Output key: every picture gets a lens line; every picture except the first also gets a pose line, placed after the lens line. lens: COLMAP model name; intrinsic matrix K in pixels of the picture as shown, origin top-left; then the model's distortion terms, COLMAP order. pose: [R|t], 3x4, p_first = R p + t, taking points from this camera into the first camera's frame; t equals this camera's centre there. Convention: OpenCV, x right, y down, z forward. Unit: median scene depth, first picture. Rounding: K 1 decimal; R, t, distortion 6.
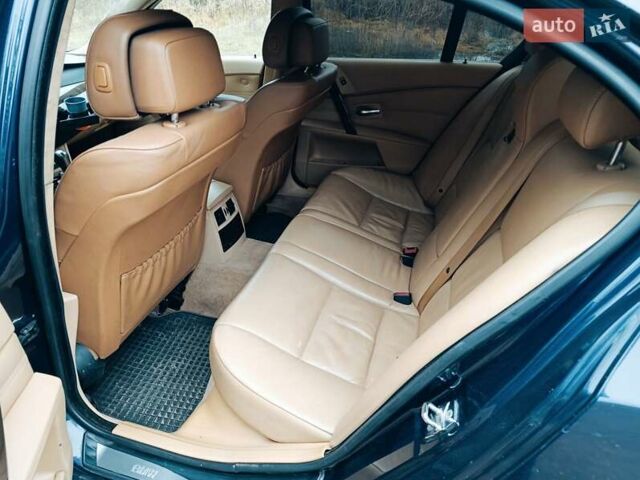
lens RADIAL K [[447.5, 0, 317.8], [0, 447.5, 243.1], [0, 0, 1]] dist [0.037360, -0.021957]
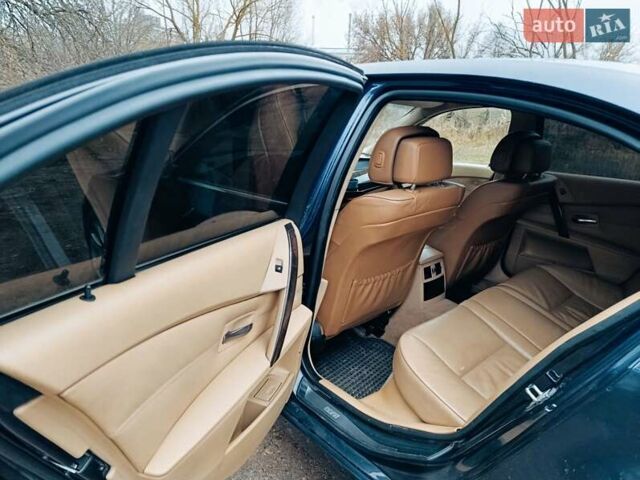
lens RADIAL K [[447.5, 0, 318.4], [0, 447.5, 234.8], [0, 0, 1]] dist [0.037360, -0.021957]
pose [[0.858337, 0.178089, -0.481188, 0.111101], [-0.291088, 0.941316, -0.170856, 0.147133], [0.422522, 0.286720, 0.859806, -0.270480]]
